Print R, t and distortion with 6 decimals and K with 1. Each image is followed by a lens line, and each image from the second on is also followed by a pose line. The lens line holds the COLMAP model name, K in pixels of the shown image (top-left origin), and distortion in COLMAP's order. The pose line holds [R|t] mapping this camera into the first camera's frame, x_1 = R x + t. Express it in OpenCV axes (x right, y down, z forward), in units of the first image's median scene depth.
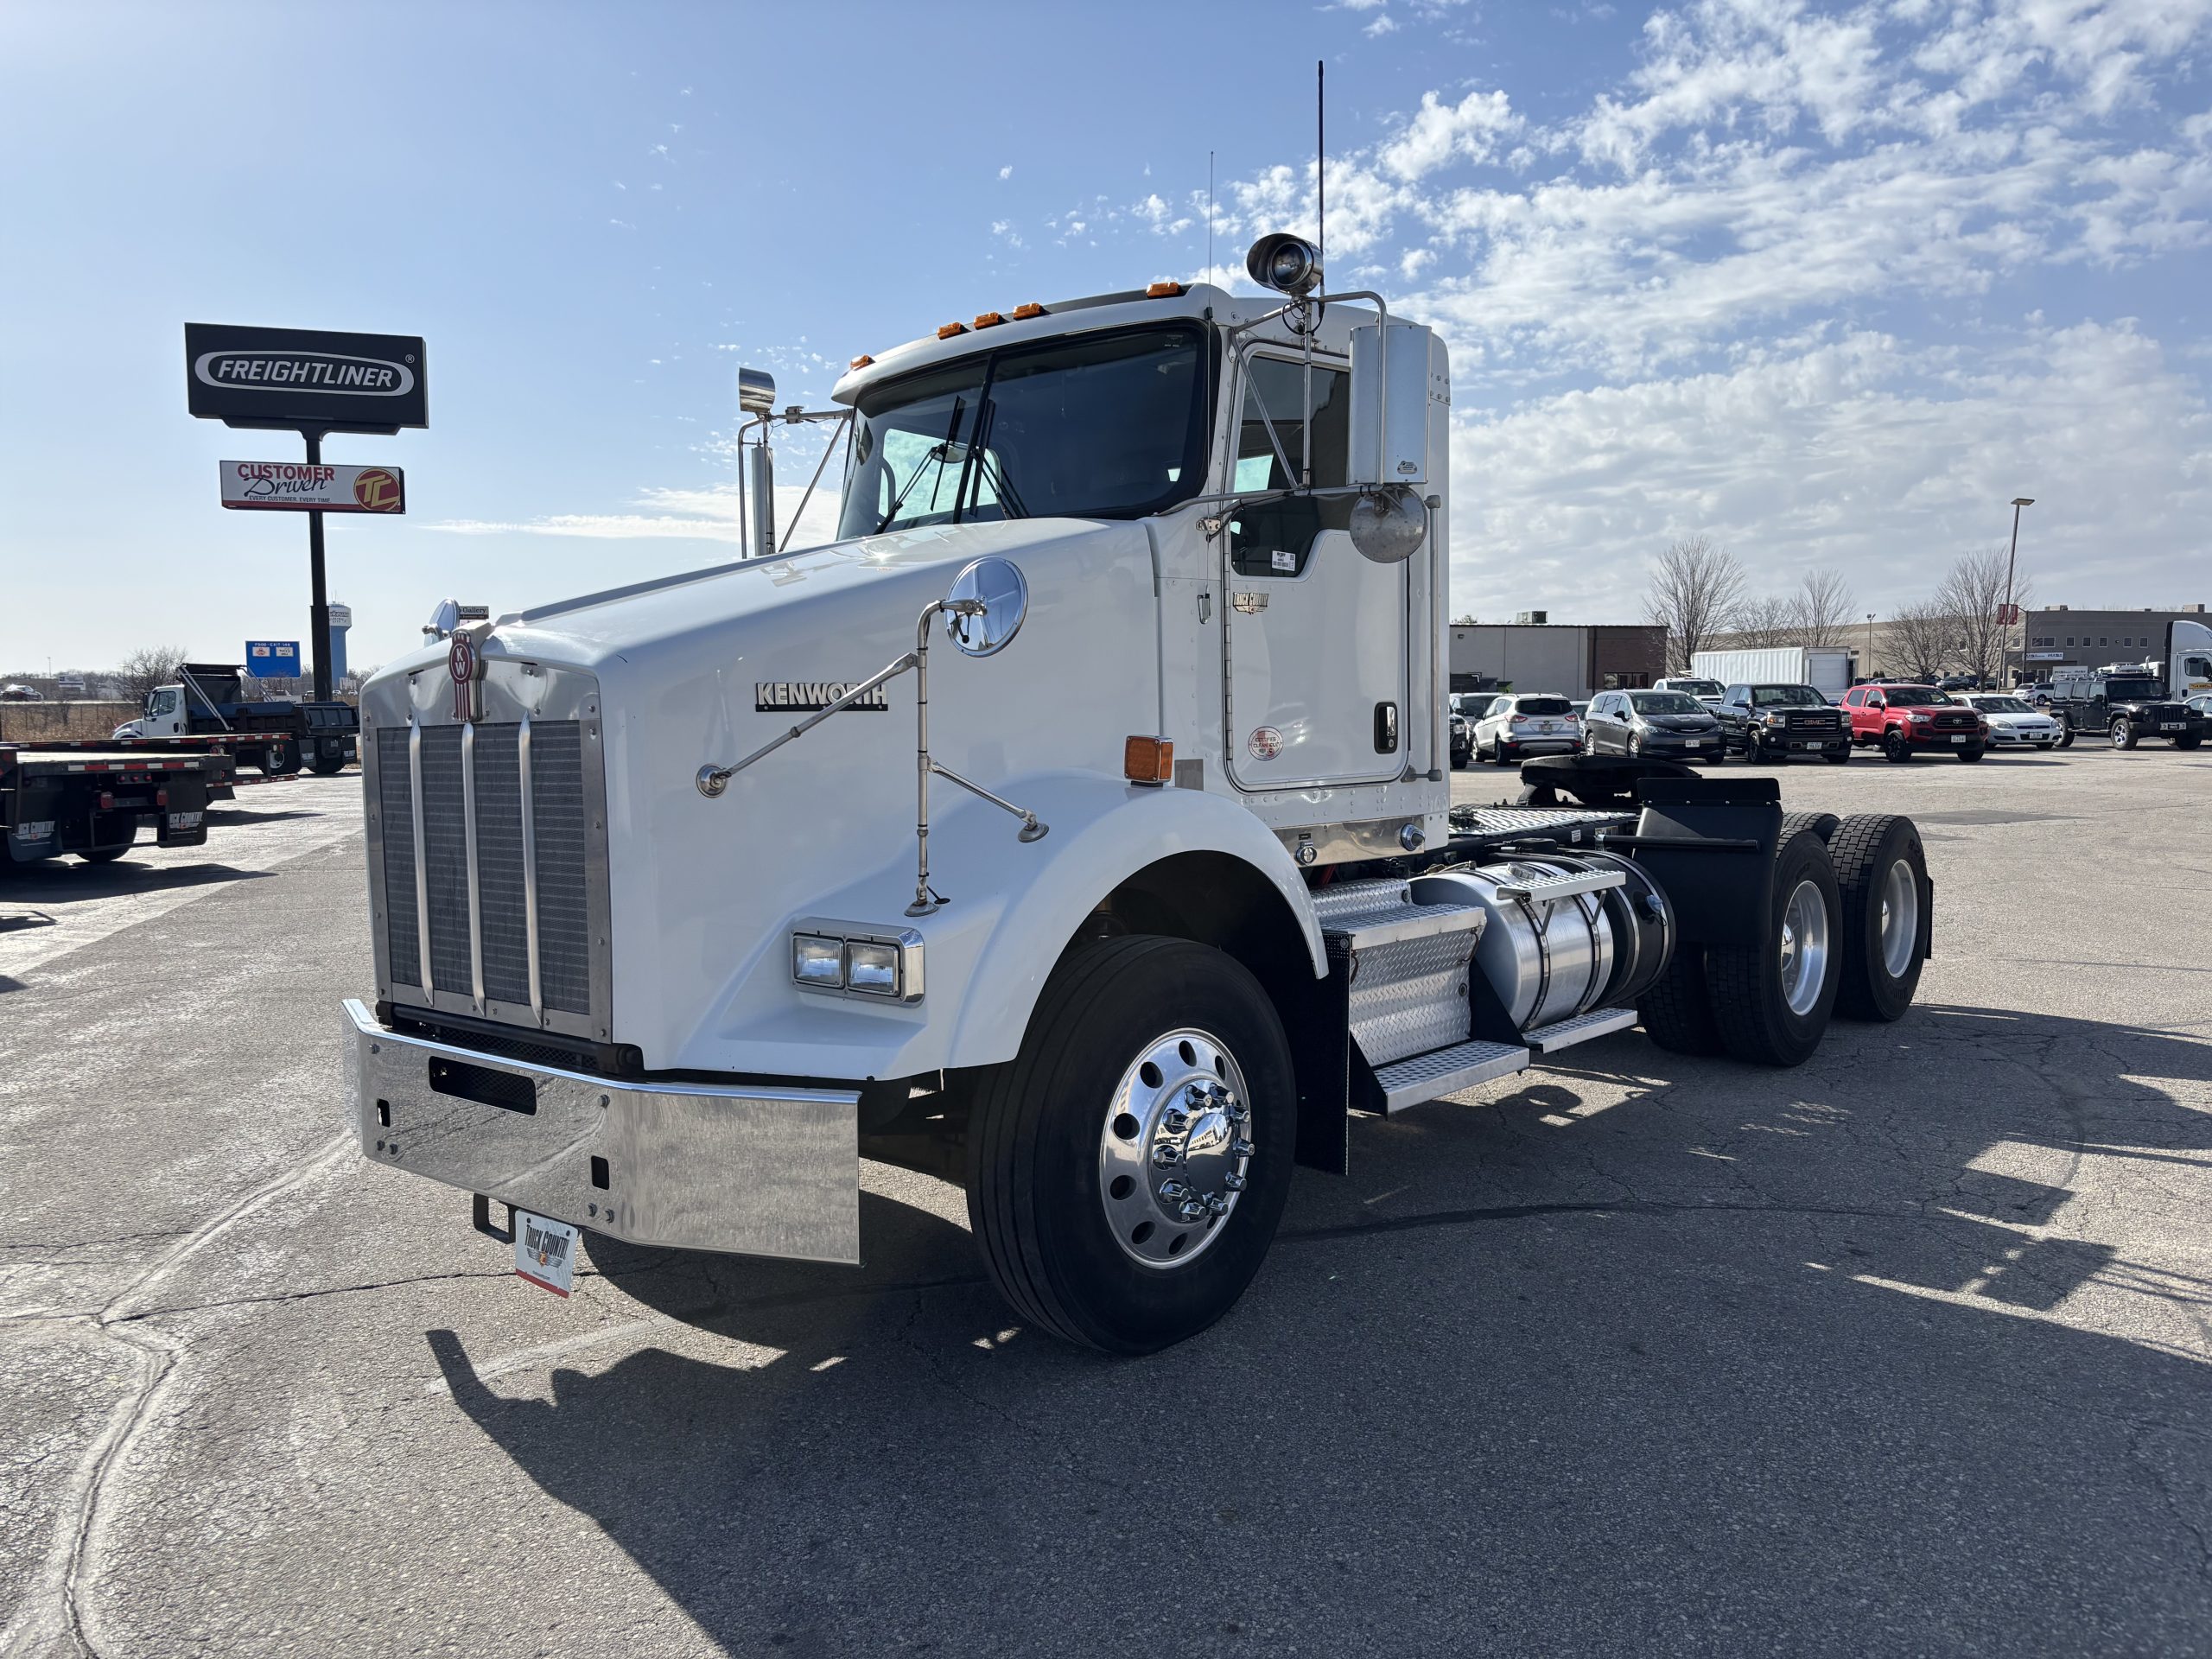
lens RADIAL K [[1690.0, 0, 1106.0], [0, 1690.0, 829.5], [0, 0, 1]] dist [0.095037, -0.093621]
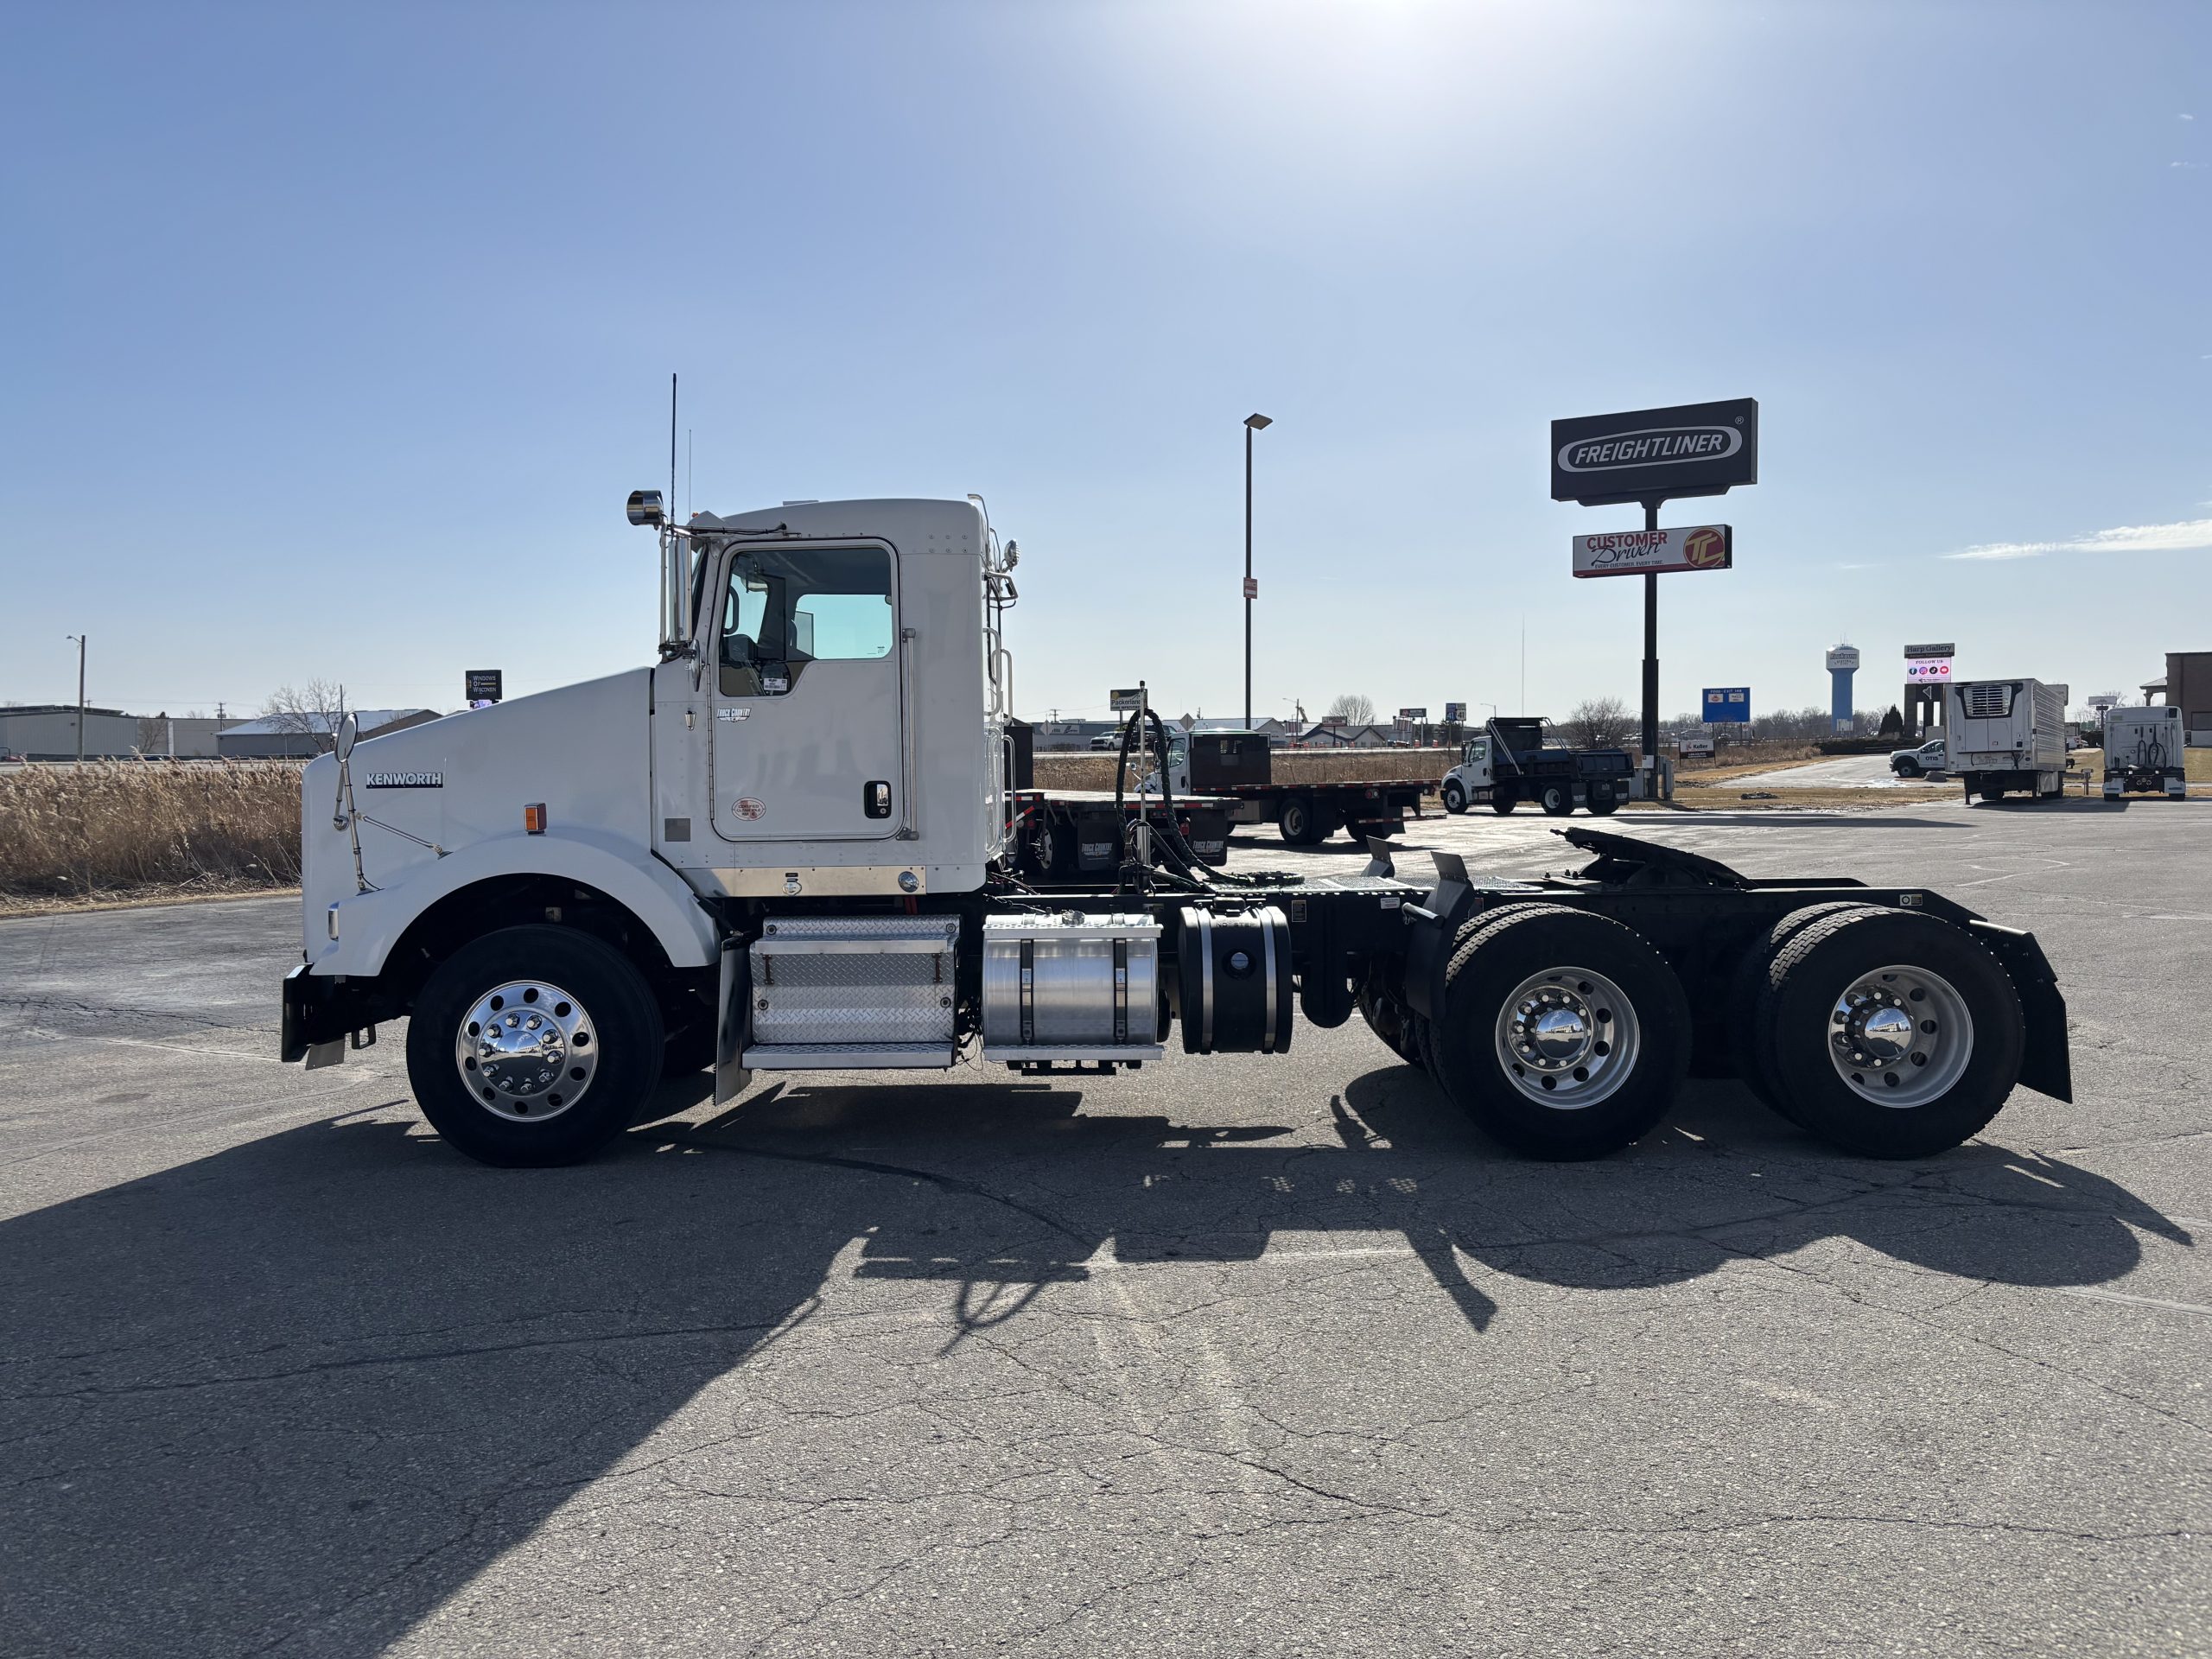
lens RADIAL K [[1738.7, 0, 1106.0], [0, 1738.7, 829.5], [0, 0, 1]] dist [0.001893, 0.000030]
pose [[0.648795, 0.033325, -0.760233, 0.162166], [-0.051039, 0.998697, 0.000220, -0.005699], [0.759250, 0.038658, 0.649650, 0.029649]]
